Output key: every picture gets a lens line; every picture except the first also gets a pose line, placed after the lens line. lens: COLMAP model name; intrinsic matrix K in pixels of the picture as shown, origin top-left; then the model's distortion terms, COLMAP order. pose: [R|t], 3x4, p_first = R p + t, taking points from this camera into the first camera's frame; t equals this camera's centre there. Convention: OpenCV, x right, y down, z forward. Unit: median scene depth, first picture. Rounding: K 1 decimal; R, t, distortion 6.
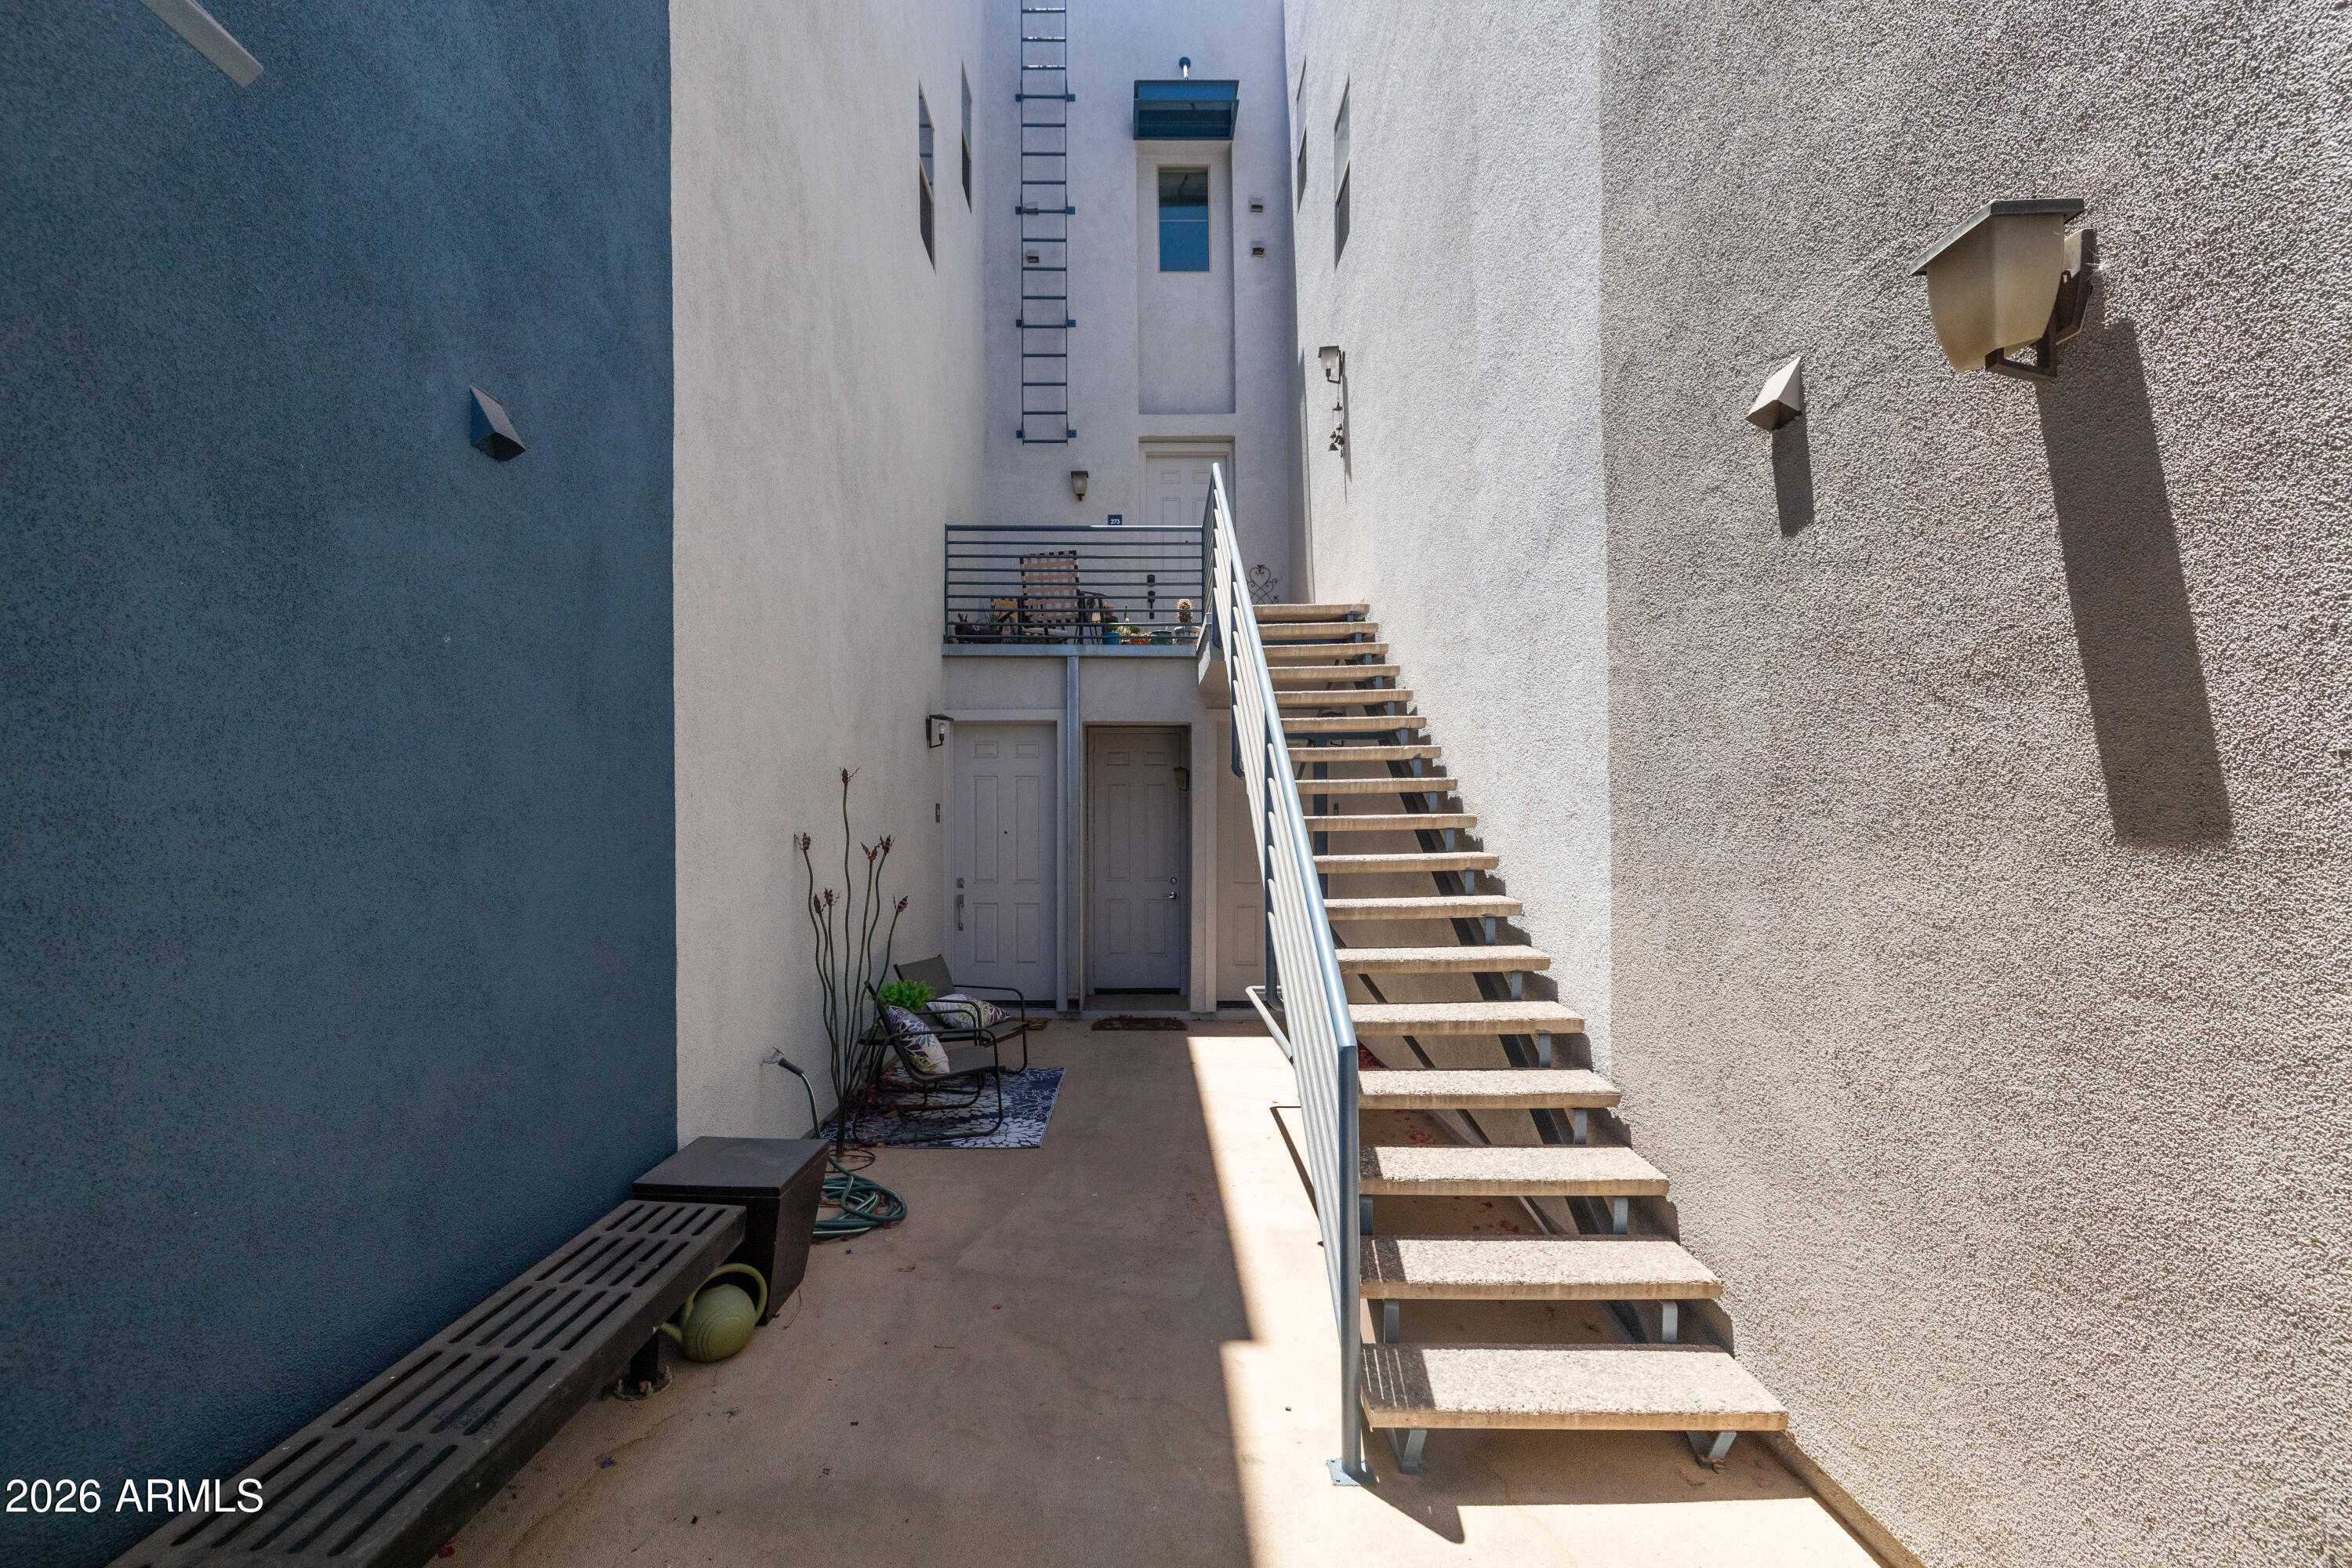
lens RADIAL K [[1003.8, 0, 1129.9], [0, 1003.8, 810.3], [0, 0, 1]] dist [0.003145, -0.001494]
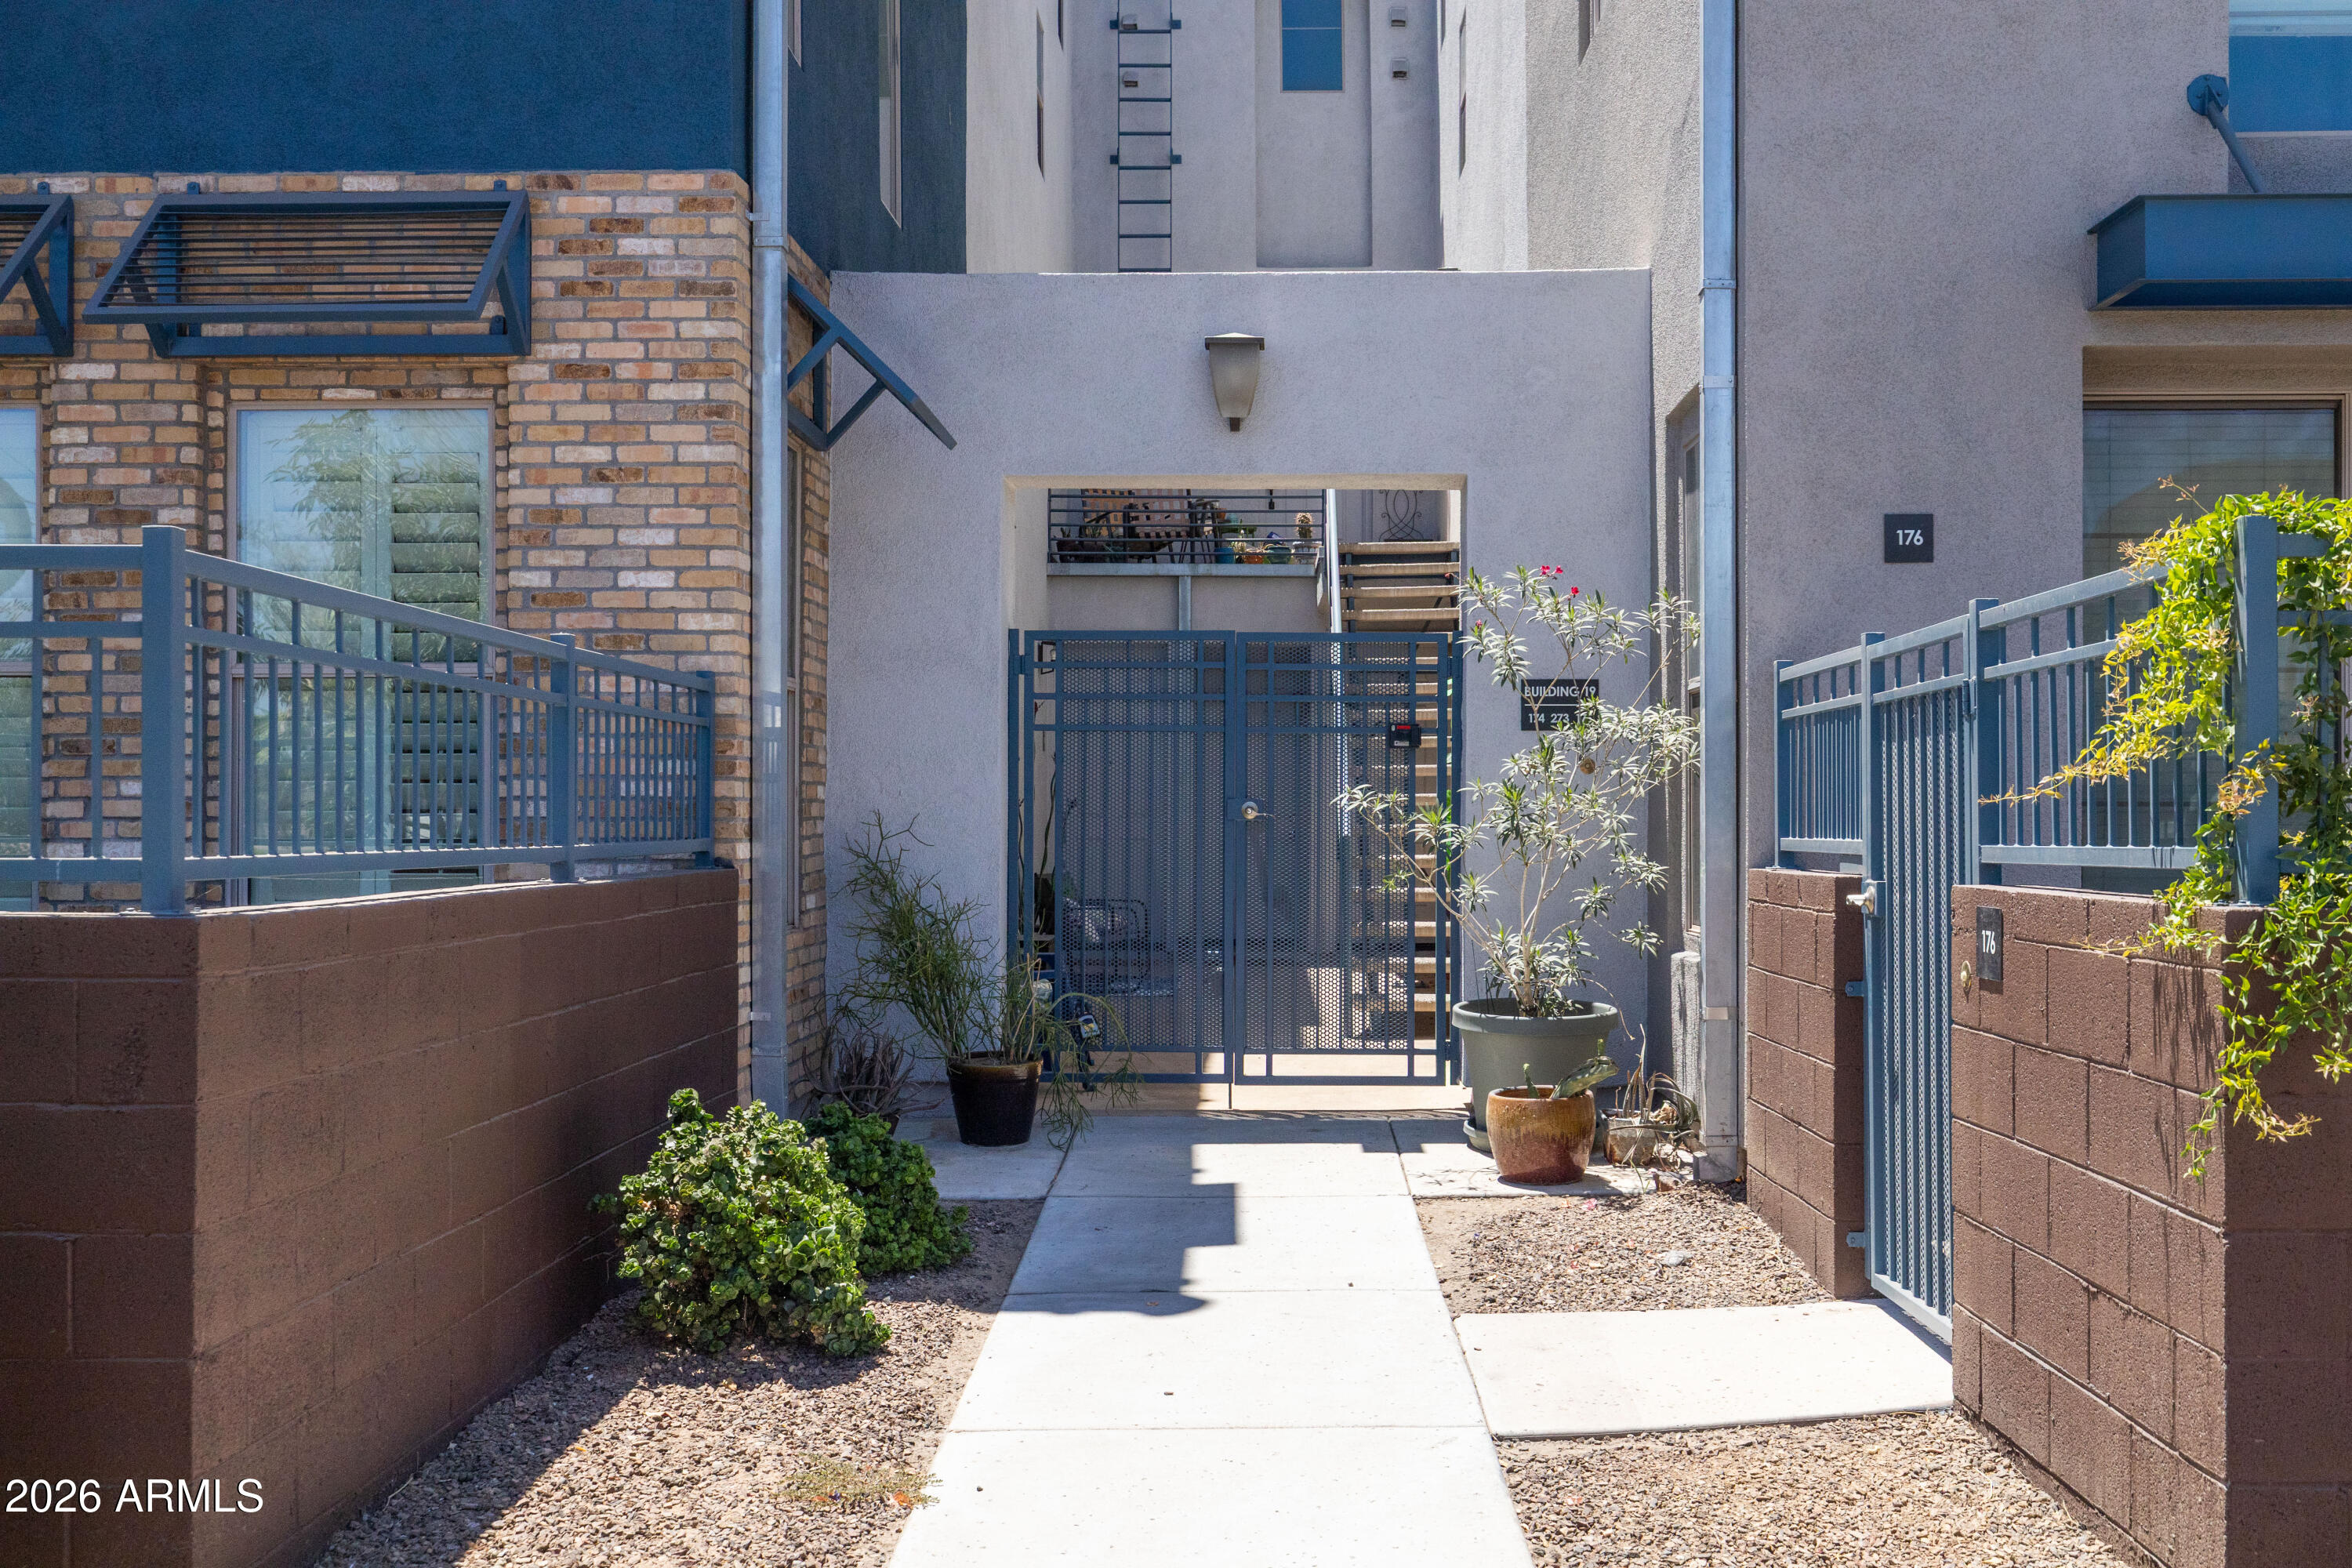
lens RADIAL K [[2304.0, 0, 1182.0], [0, 2304.0, 791.2], [0, 0, 1]] dist [0.006096, 0.000000]
pose [[0.999404, -0.003100, -0.034373, 0.026036], [0.003397, 0.999957, 0.008612, 0.057715], [0.034345, -0.008723, 0.999372, -2.250809]]
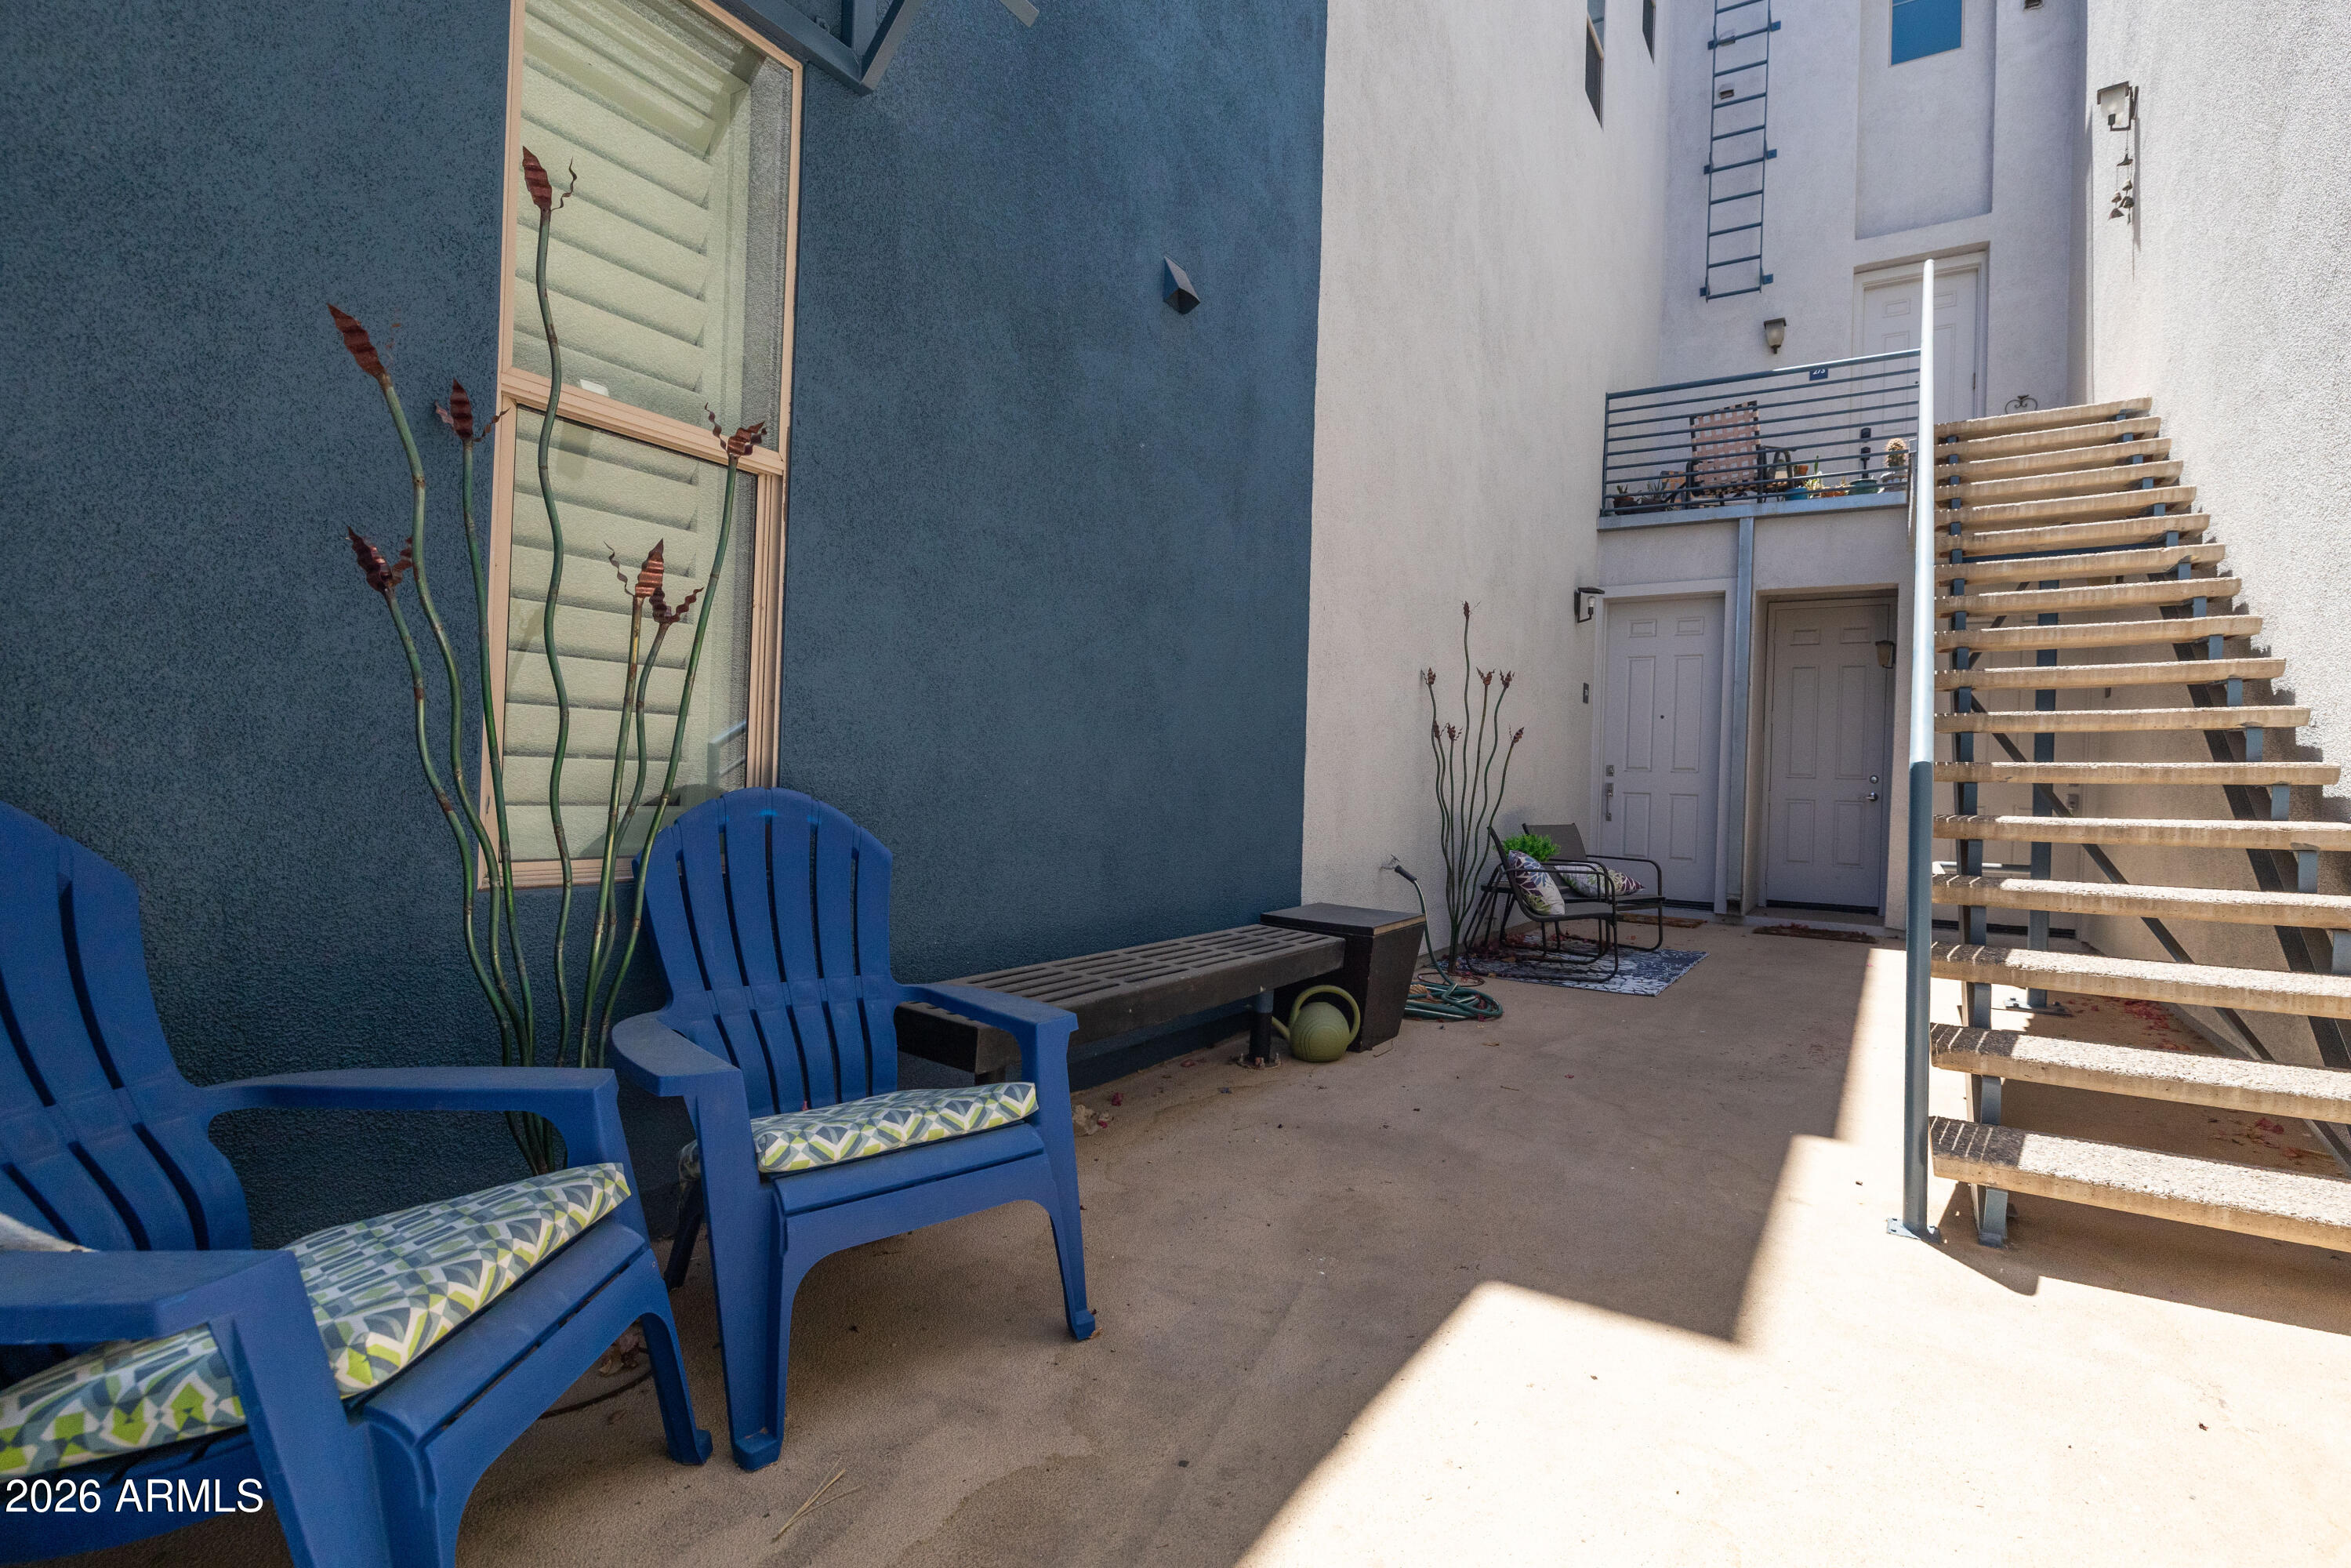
lens RADIAL K [[1101.1, 0, 1247.0], [0, 1101.1, 761.5], [0, 0, 1]] dist [-0.001927, -0.000208]
pose [[0.860978, 0.025273, -0.508014, 0.119308], [-0.032736, 0.999447, -0.005758, 0.157311], [0.507587, 0.021588, 0.861330, -0.110037]]
